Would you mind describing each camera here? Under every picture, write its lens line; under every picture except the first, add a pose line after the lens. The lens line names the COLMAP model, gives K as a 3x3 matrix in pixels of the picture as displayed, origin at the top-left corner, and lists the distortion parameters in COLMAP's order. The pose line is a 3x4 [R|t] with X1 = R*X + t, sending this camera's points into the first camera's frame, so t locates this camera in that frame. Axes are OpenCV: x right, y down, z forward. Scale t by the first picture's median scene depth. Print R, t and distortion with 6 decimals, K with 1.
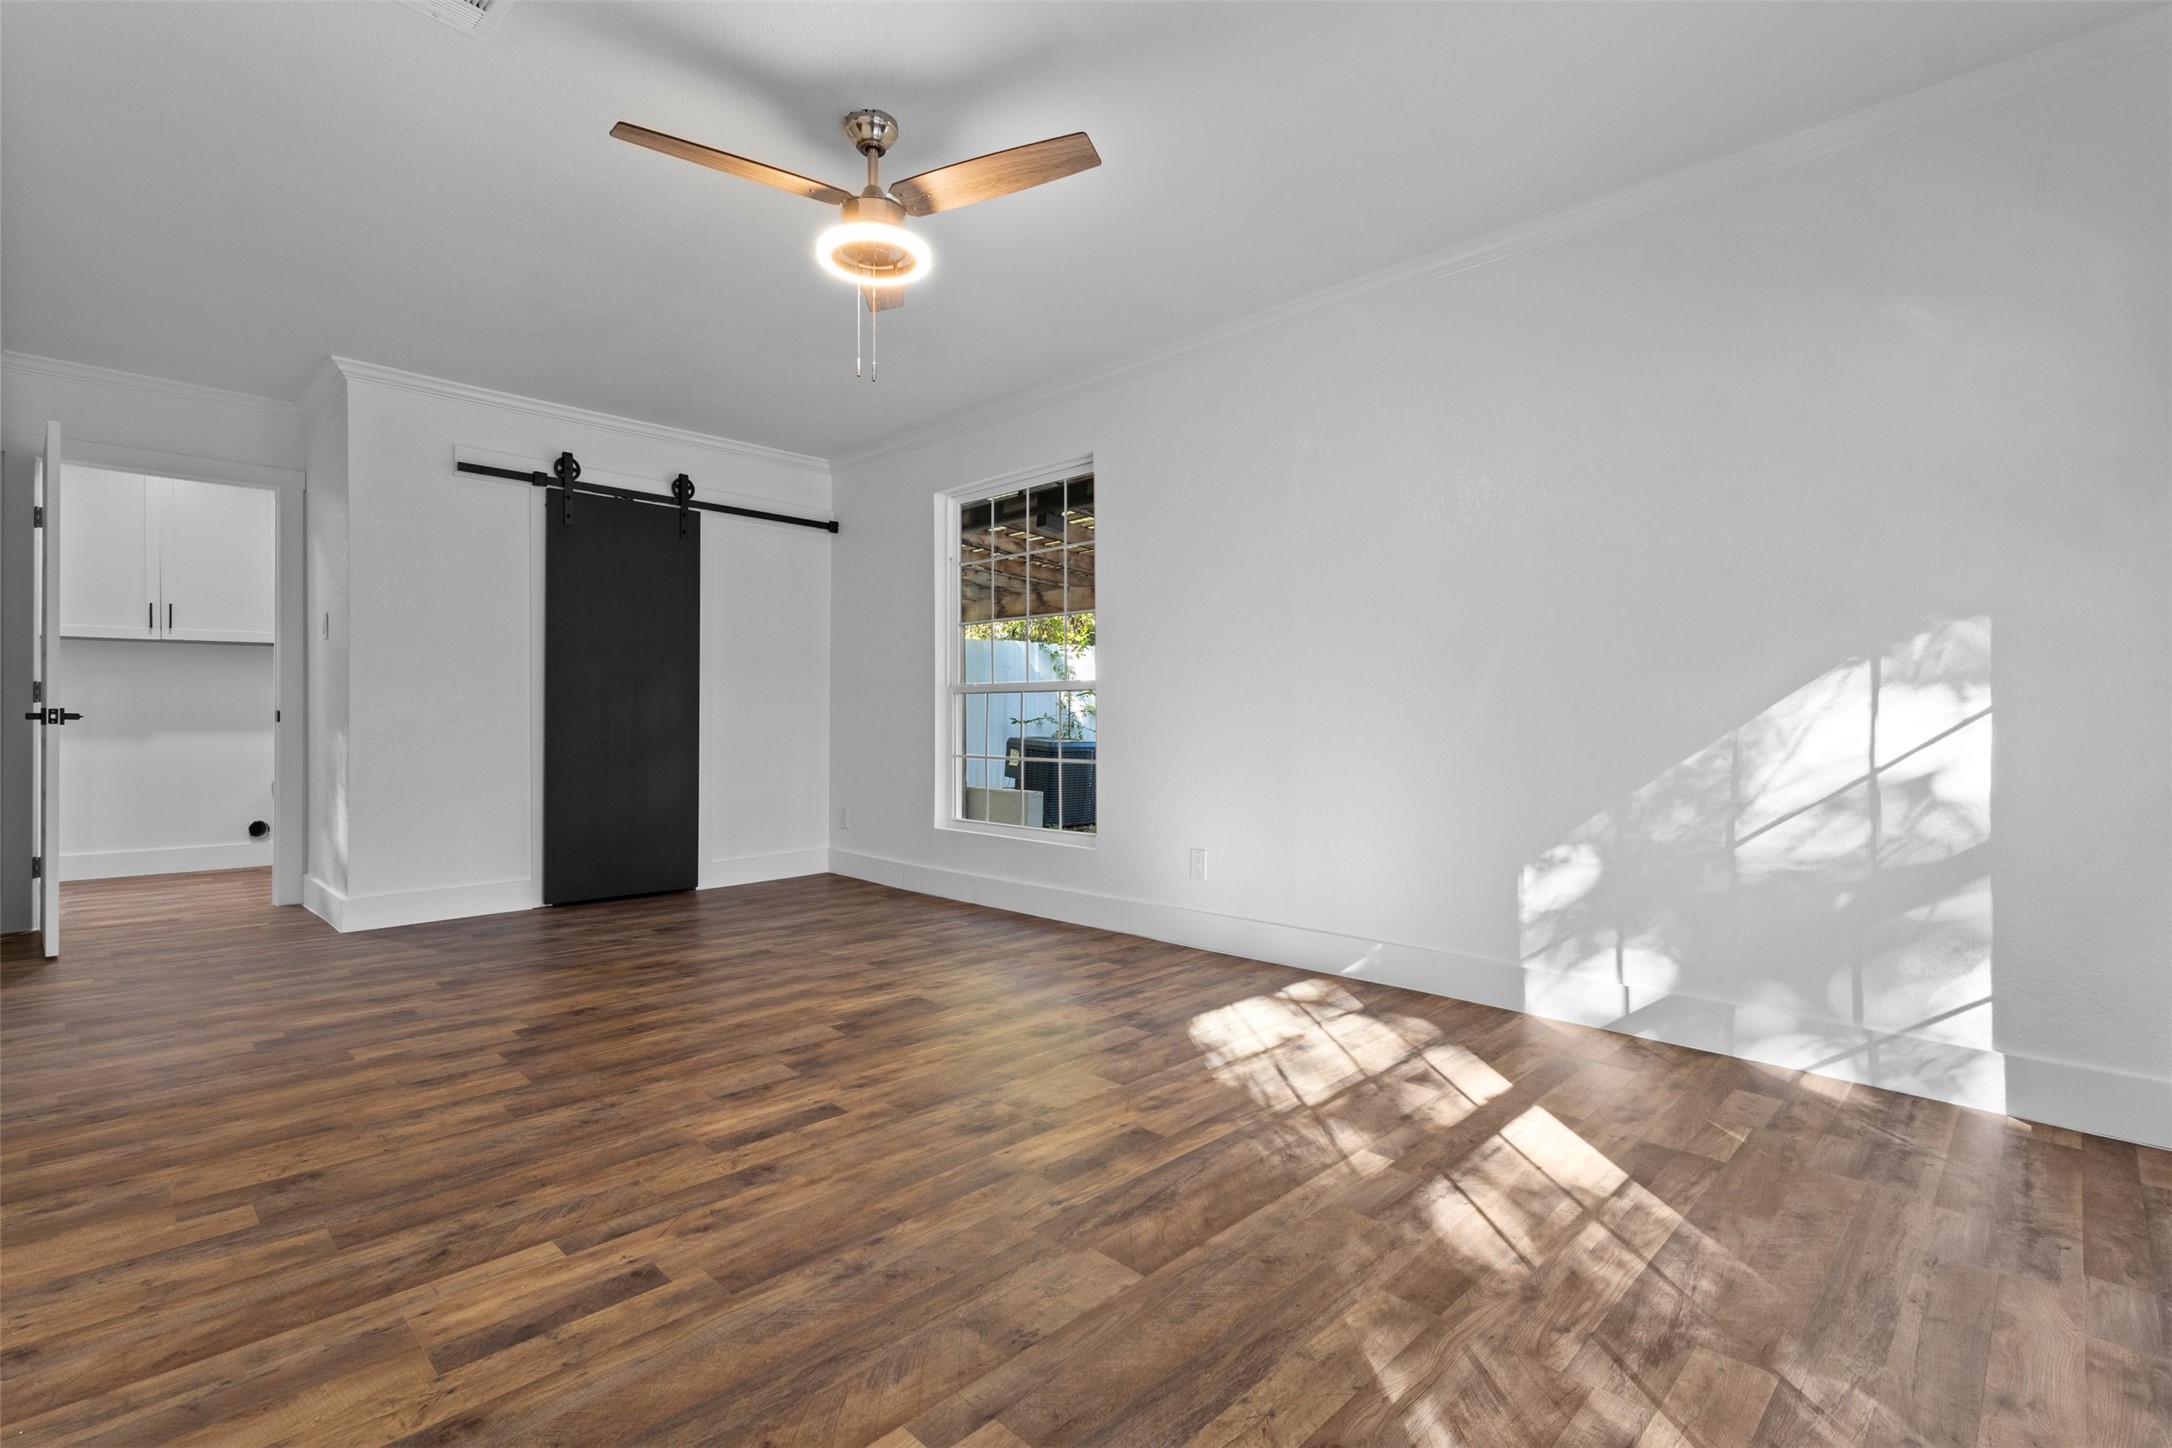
lens RADIAL K [[1015.8, 0, 996.5], [0, 1015.8, 719.7], [0, 0, 1]] dist [0.007435, -0.000340]
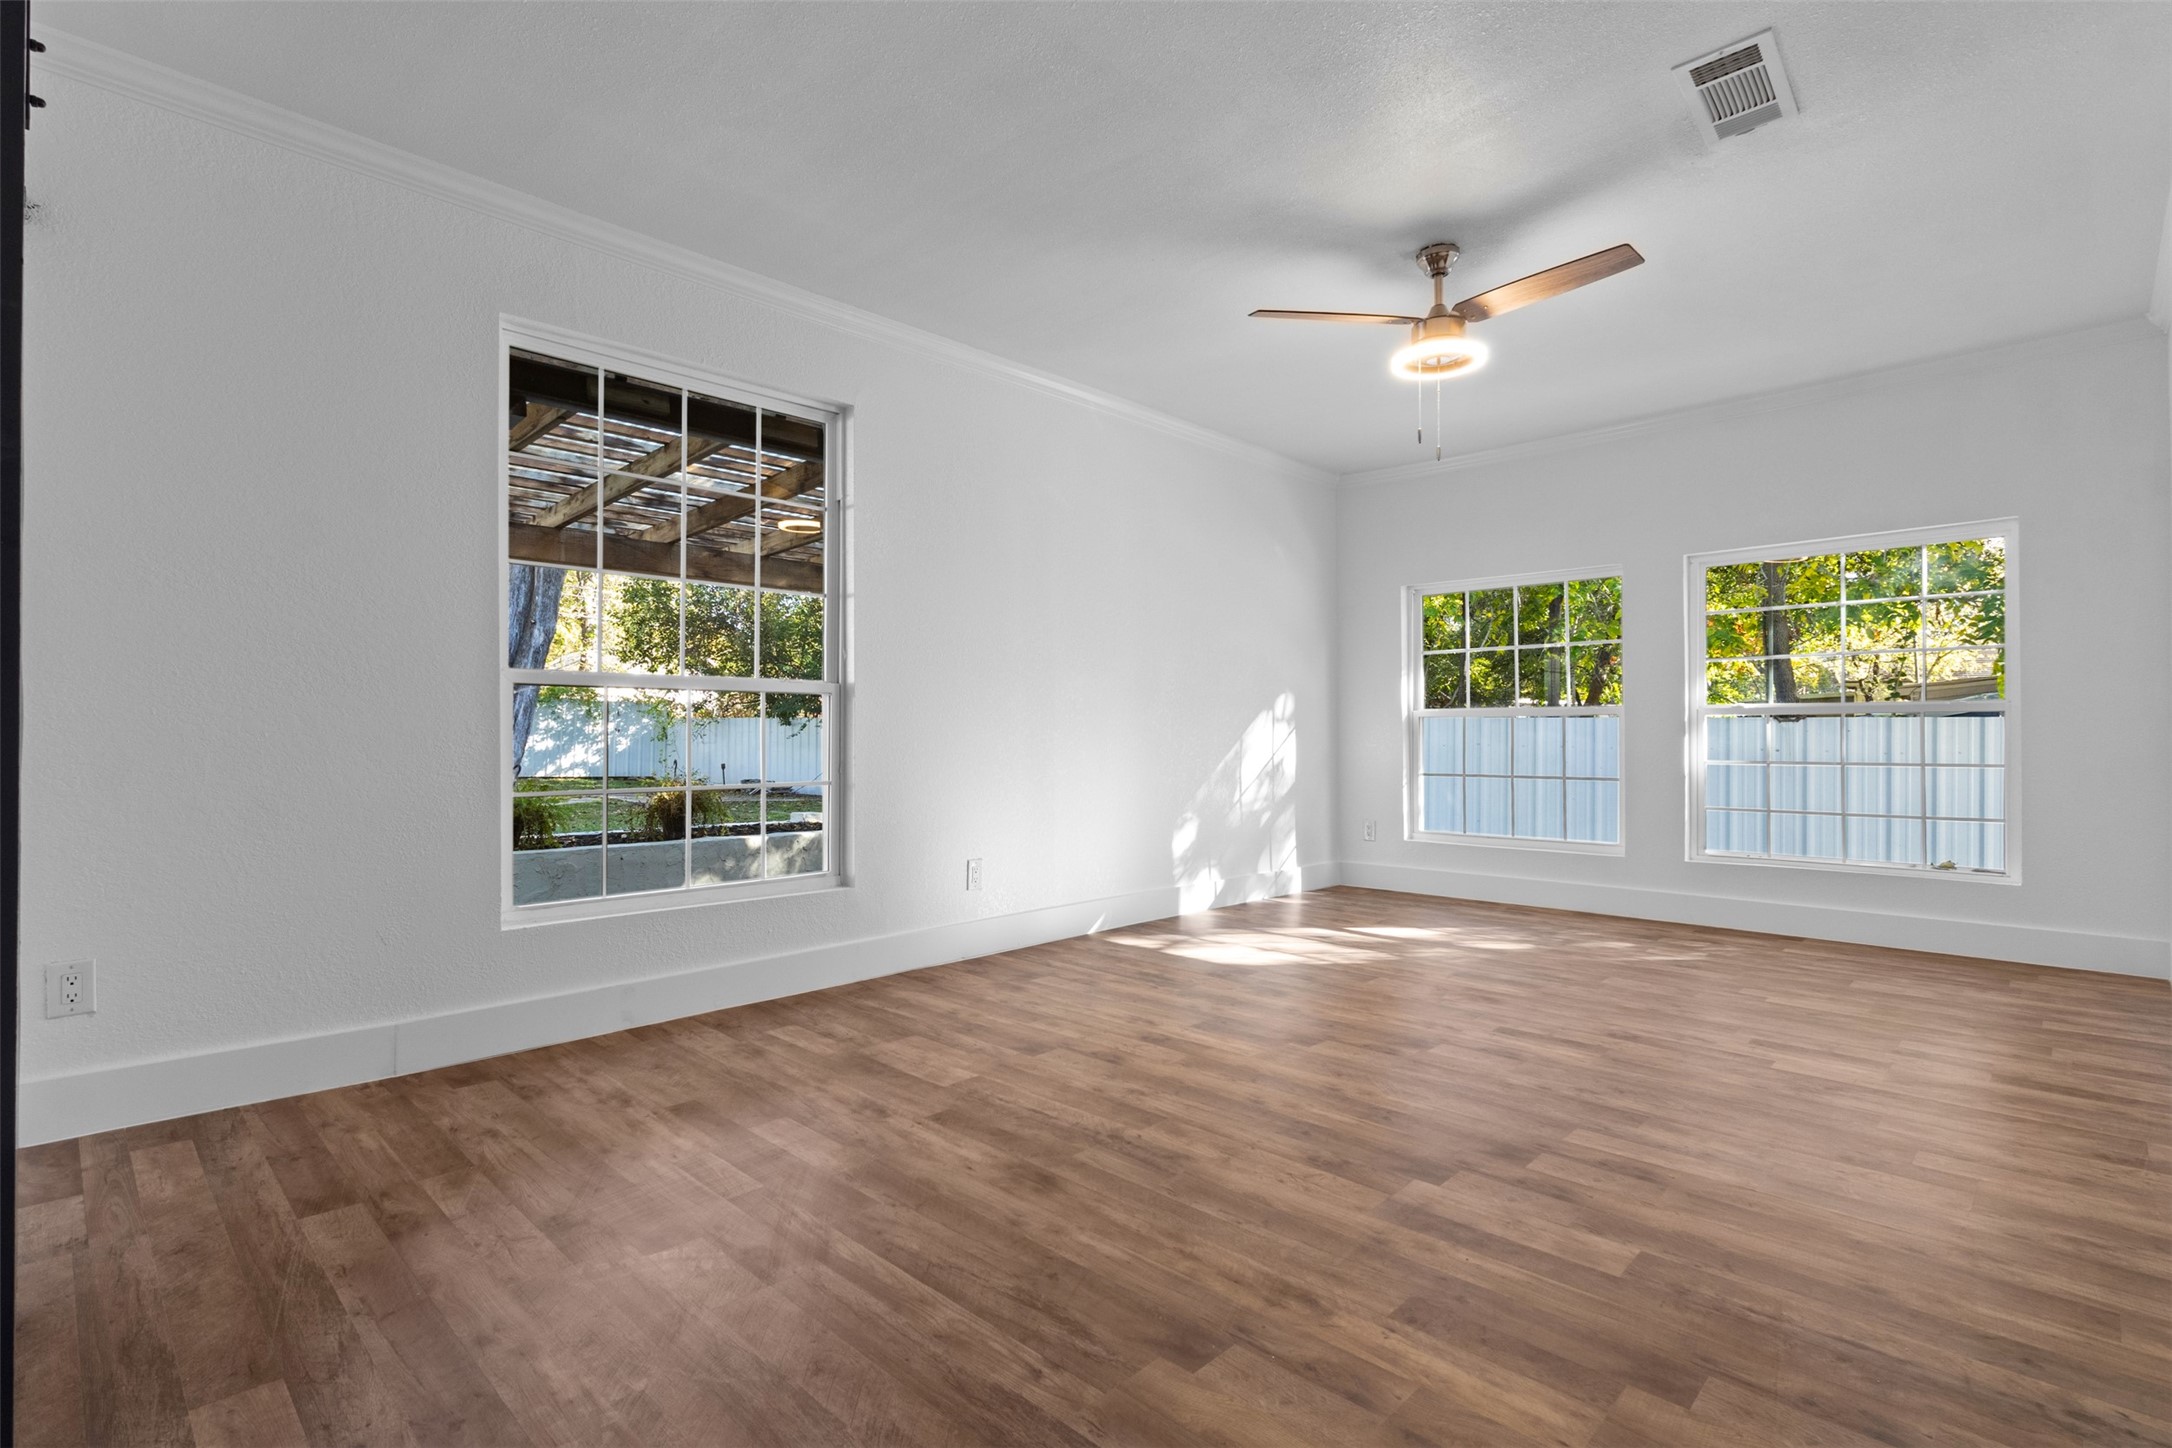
lens RADIAL K [[1015.8, 0, 1103.2], [0, 1015.8, 724.0], [0, 0, 1]] dist [0.007435, -0.000340]
pose [[-0.067177, 0.005217, 0.997727, -1.451875], [-0.002164, 0.999983, -0.005375, -0.019187], [-0.997739, -0.002520, -0.067165, 1.583026]]
